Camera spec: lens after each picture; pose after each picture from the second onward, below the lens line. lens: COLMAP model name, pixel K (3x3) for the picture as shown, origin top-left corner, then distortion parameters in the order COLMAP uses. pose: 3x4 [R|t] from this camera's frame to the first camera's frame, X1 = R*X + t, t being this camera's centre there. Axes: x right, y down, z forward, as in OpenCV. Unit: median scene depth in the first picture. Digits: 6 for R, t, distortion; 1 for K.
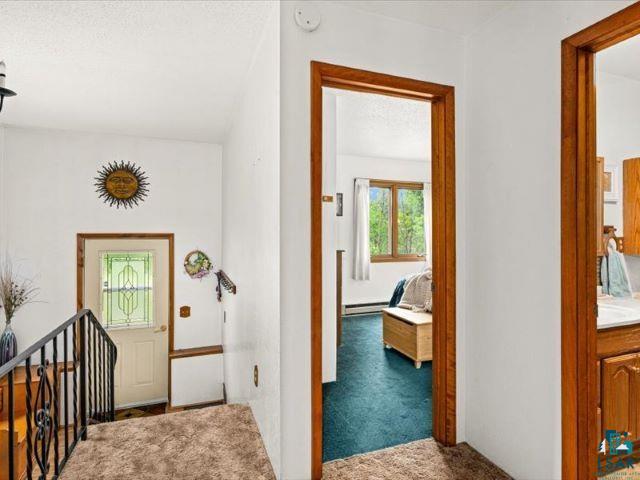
lens RADIAL K [[345.5, 0, 323.1], [0, 345.5, 238.4], [0, 0, 1]] dist [-0.003464, 0.006132]
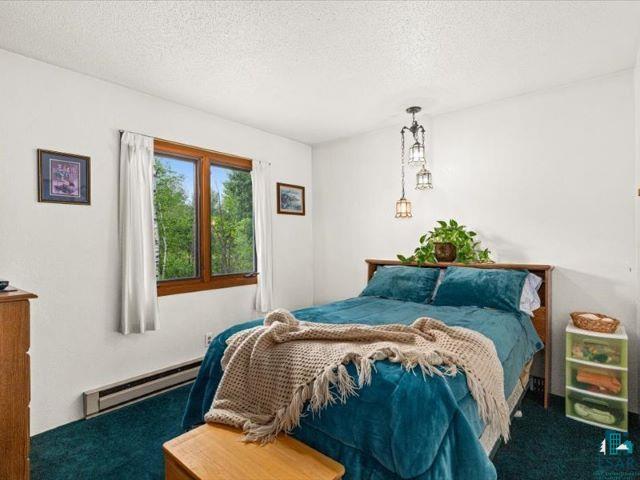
lens RADIAL K [[345.5, 0, 322.0], [0, 345.5, 241.7], [0, 0, 1]] dist [-0.003464, 0.006132]
pose [[0.871053, -0.006598, 0.491144, 0.117544], [0.011626, 0.999907, -0.007186, -0.007312], [-0.491051, 0.011970, 0.871049, 0.501642]]
